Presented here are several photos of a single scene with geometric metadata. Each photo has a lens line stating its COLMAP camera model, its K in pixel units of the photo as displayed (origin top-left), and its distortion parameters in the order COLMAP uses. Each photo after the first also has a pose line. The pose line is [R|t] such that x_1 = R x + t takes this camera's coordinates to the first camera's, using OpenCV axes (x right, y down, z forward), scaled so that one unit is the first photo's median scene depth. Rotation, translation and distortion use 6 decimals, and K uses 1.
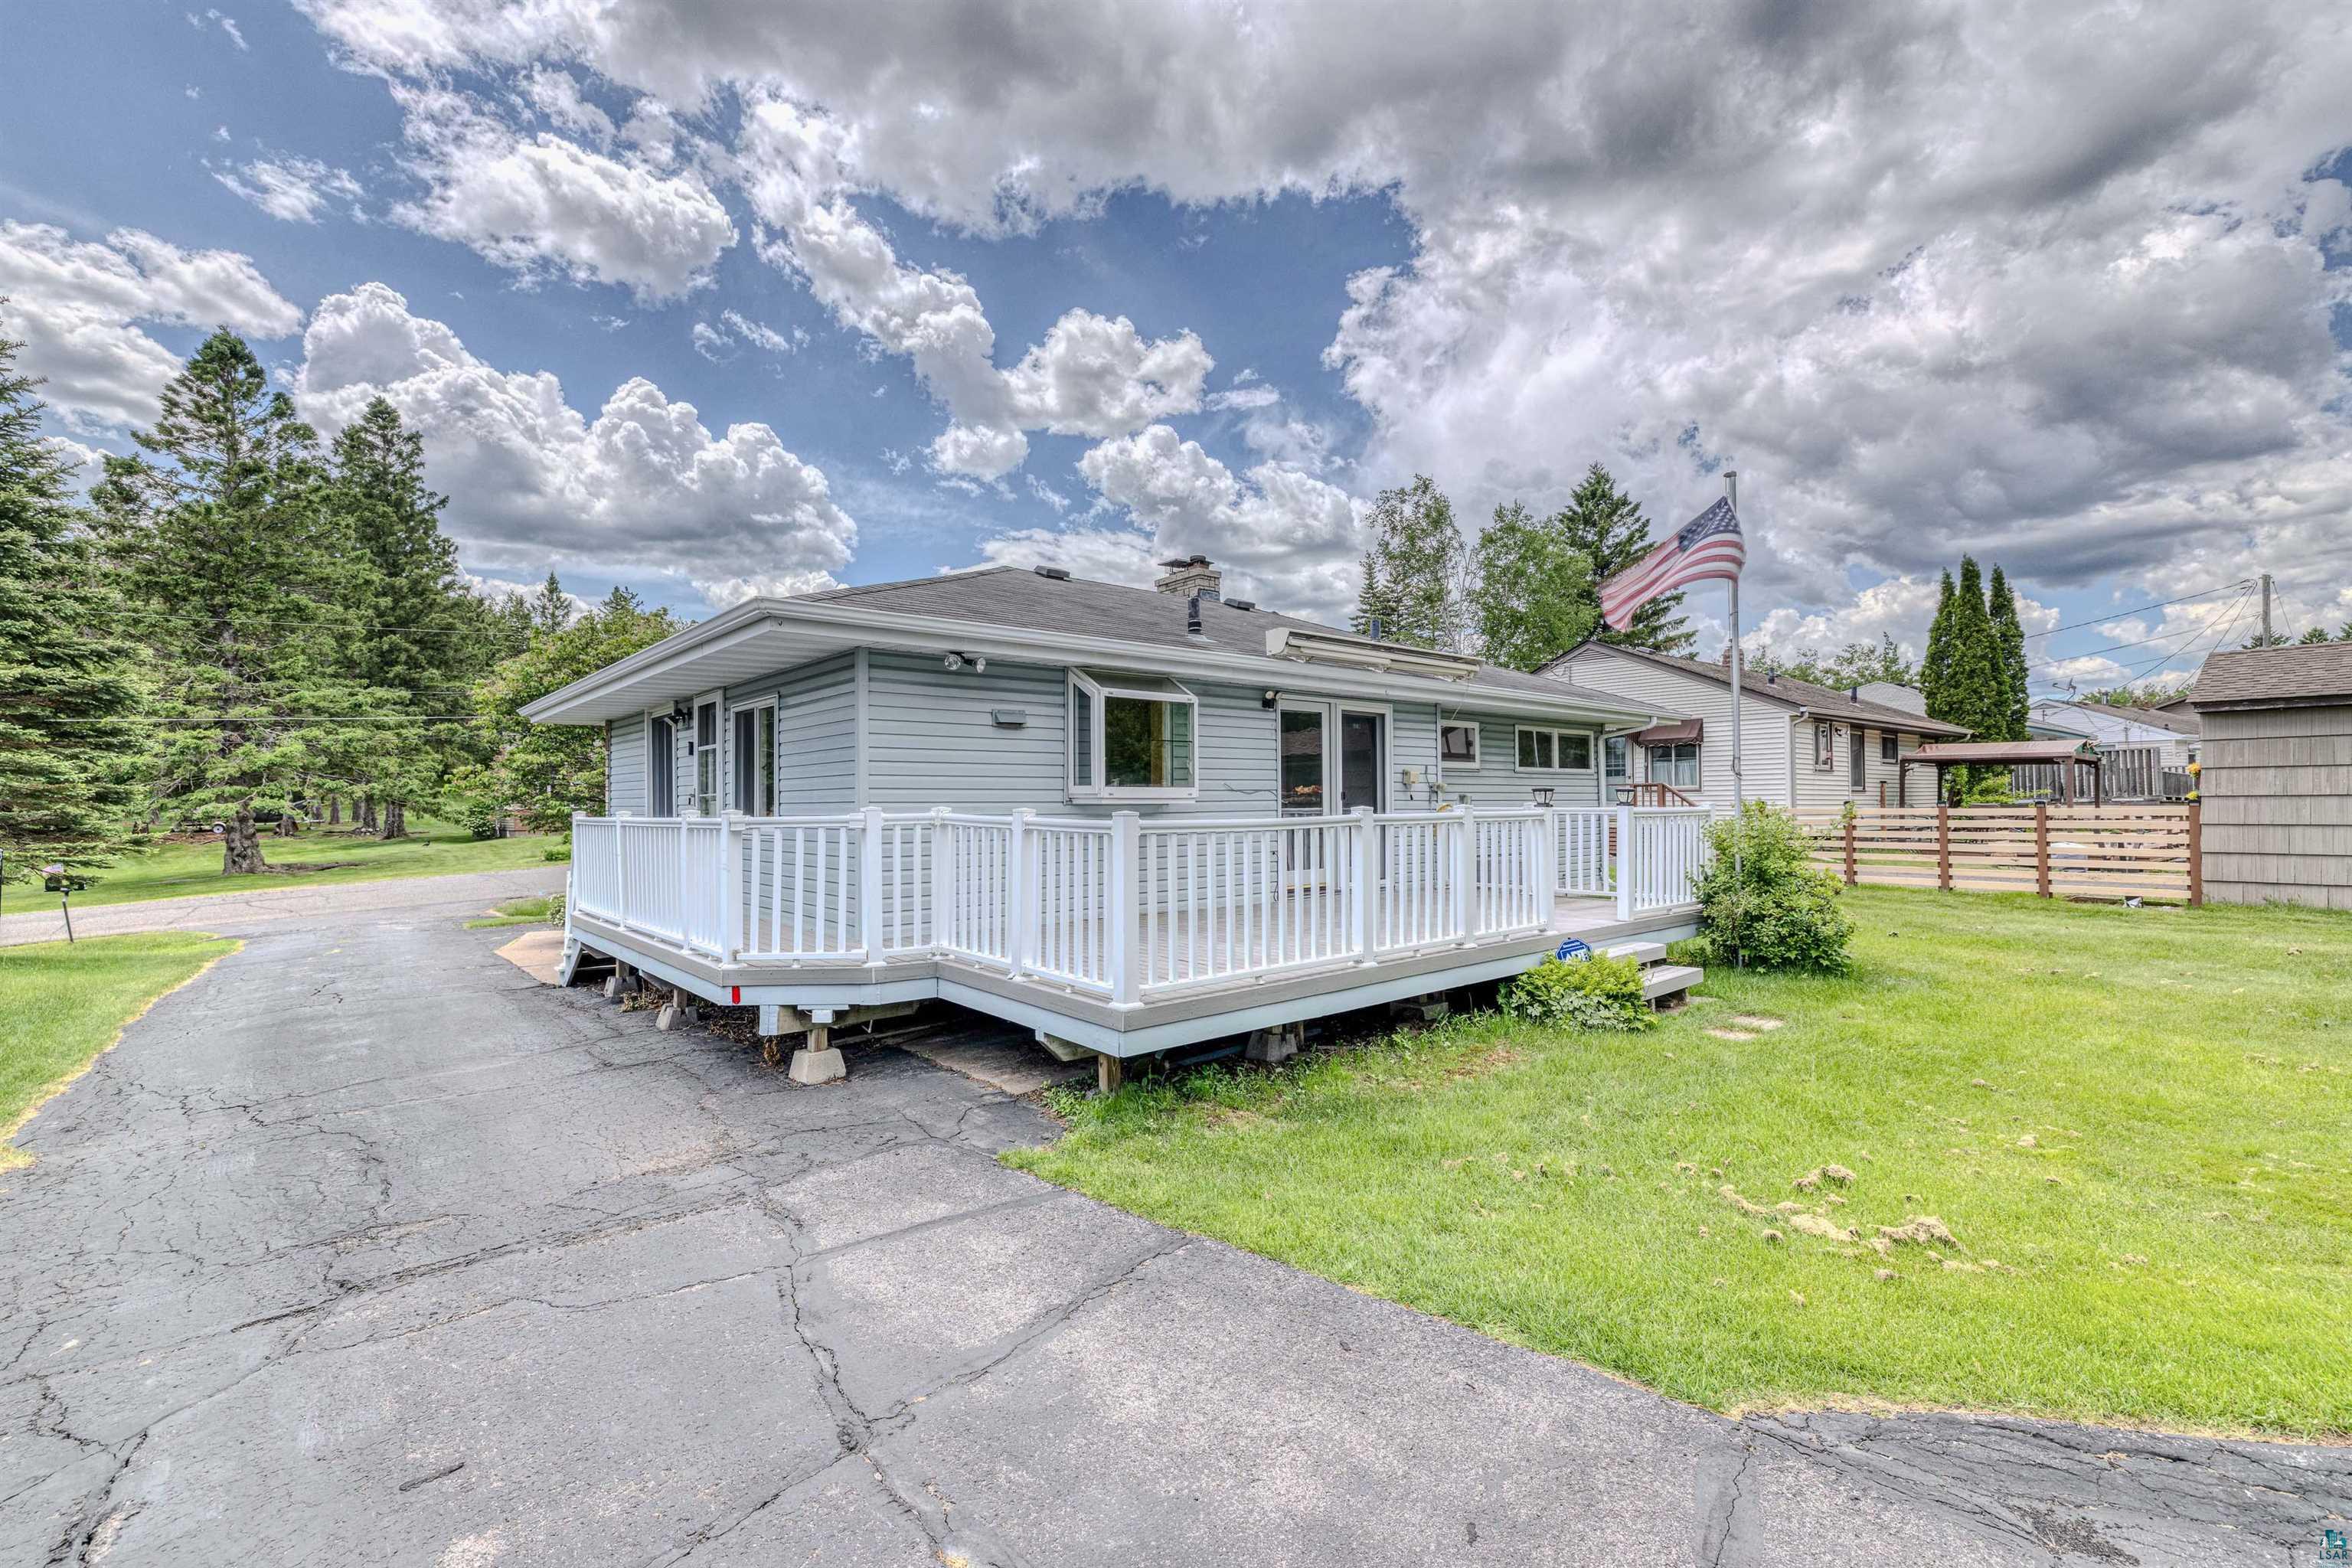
lens RADIAL K [[1020.2, 0, 1169.3], [0, 1020.2, 792.1], [0, 0, 1]] dist [-0.001633, 0.000696]
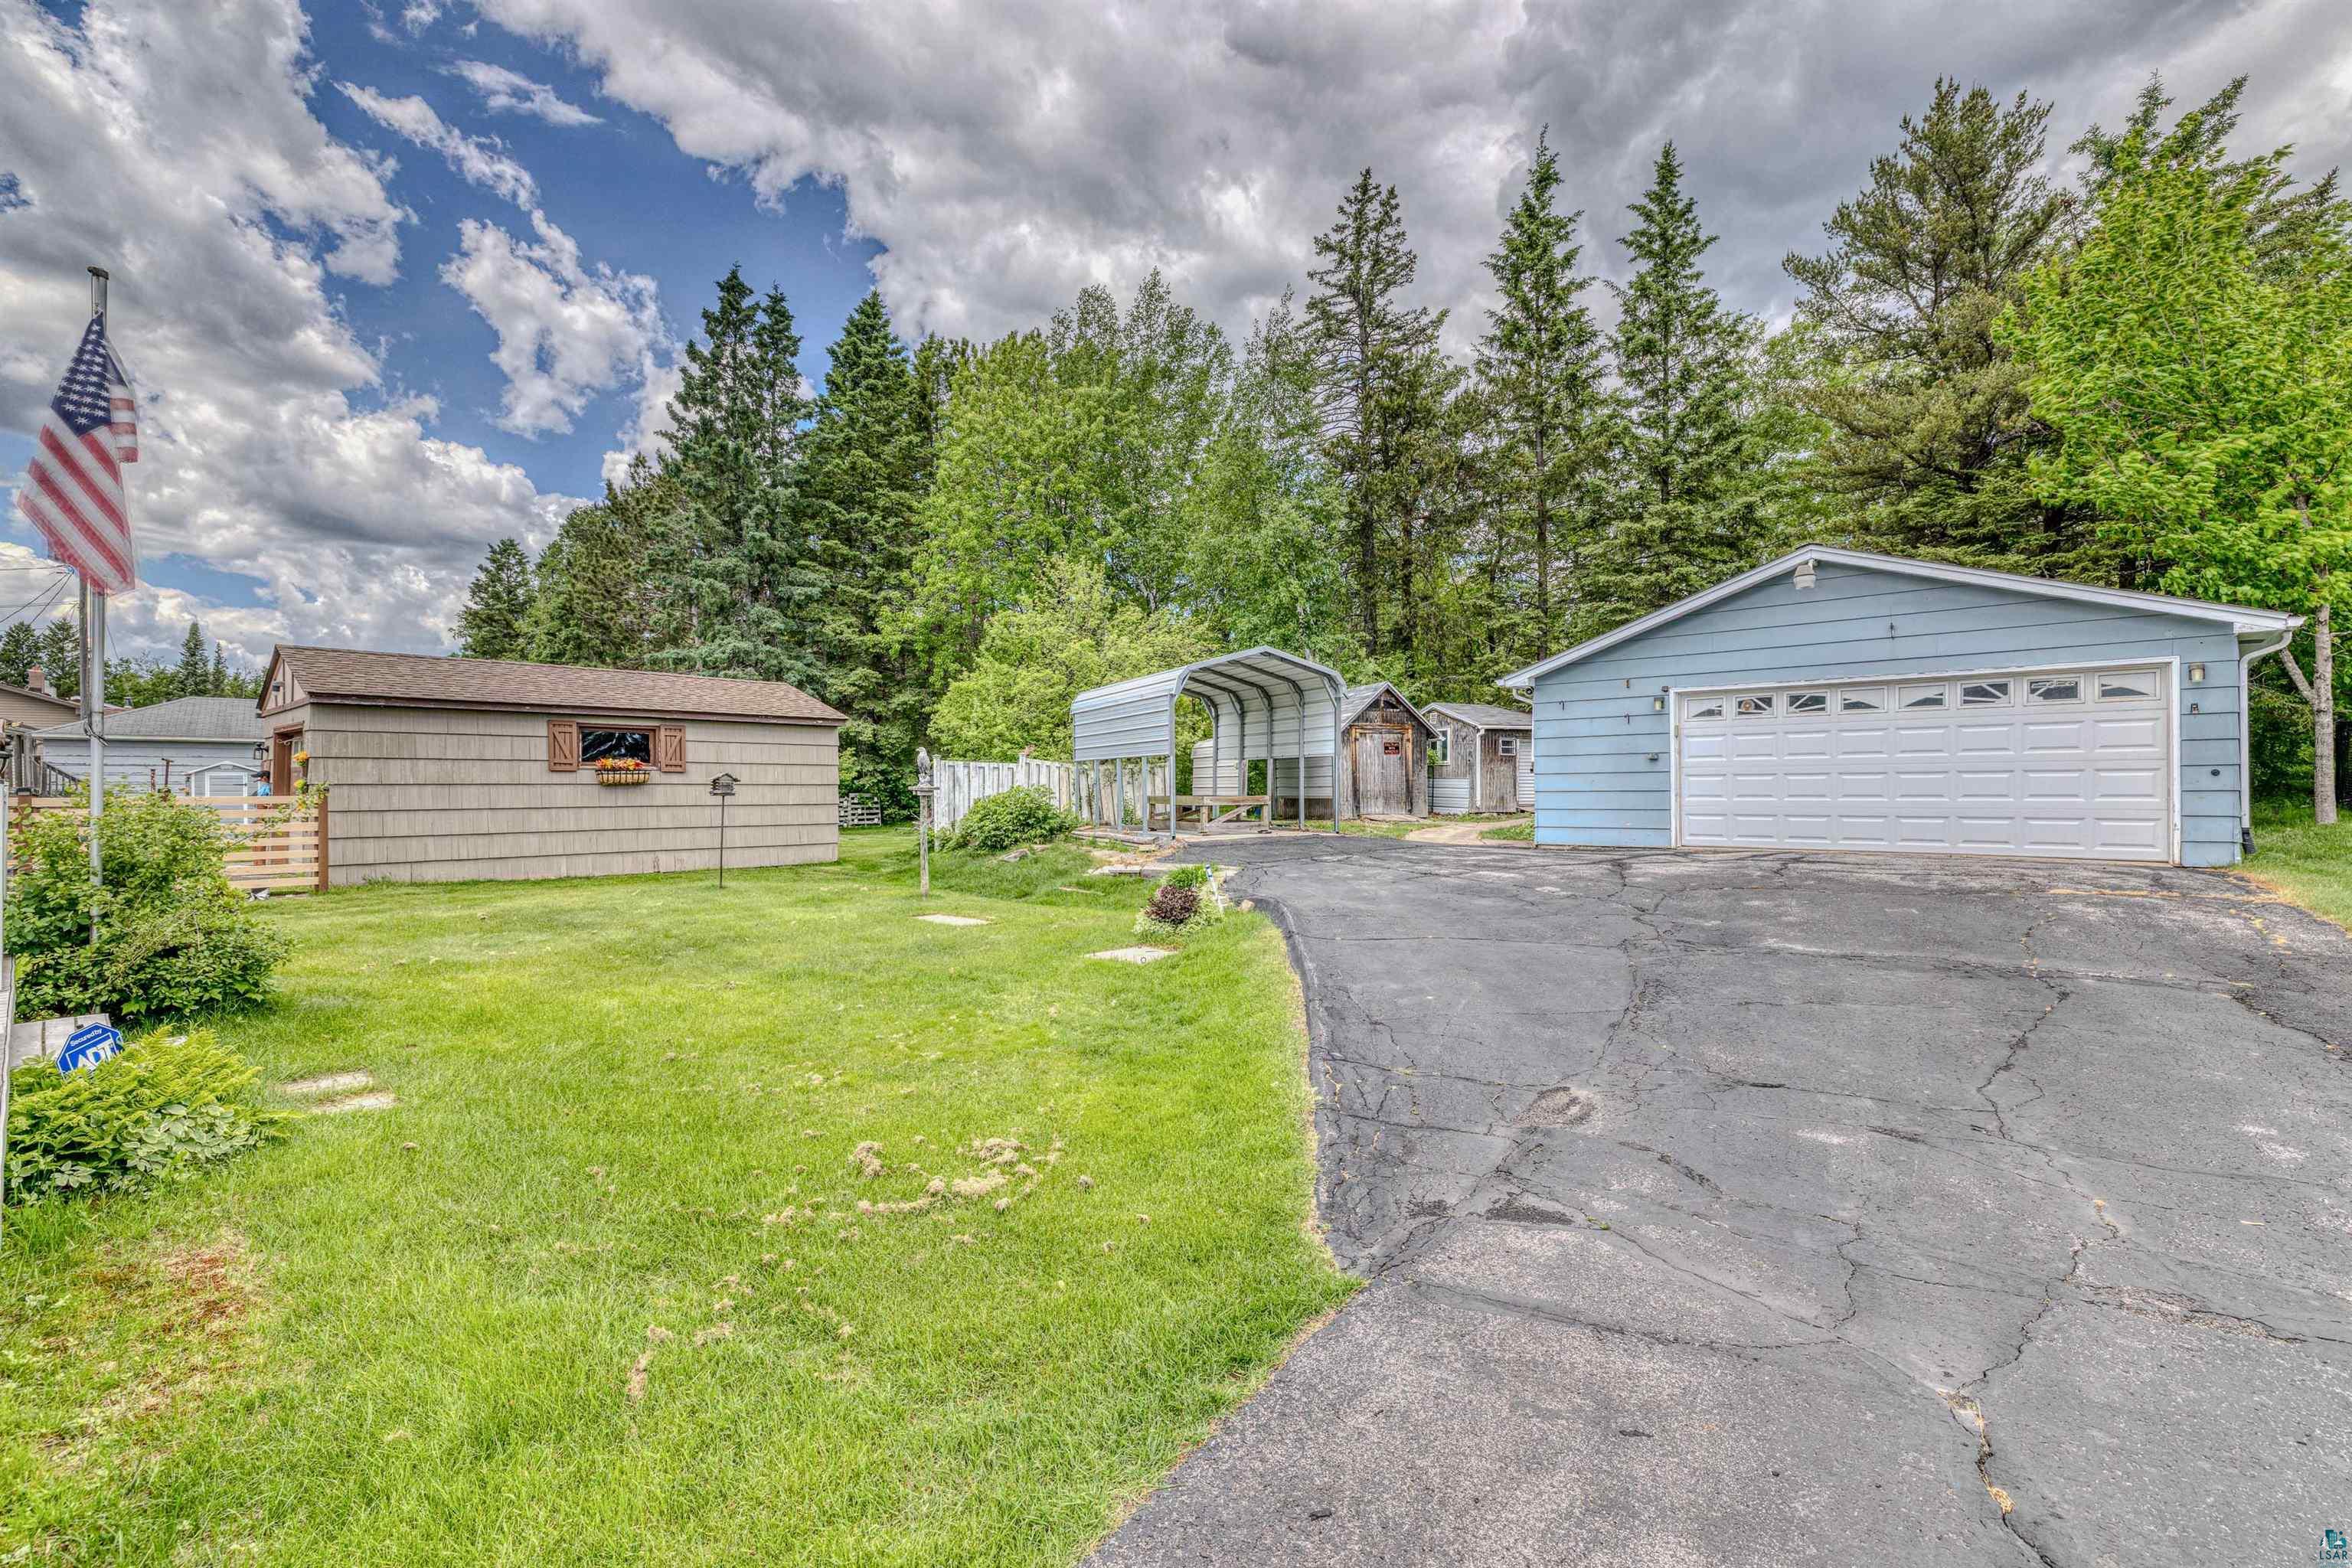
lens RADIAL K [[1020.2, 0, 1169.3], [0, 1020.2, 792.1], [0, 0, 1]] dist [-0.001633, 0.000696]
pose [[-0.130376, 0.001868, 0.991463, -0.127135], [-0.005831, 0.999979, -0.002651, 0.009793], [-0.991447, -0.006126, -0.130363, 0.292645]]
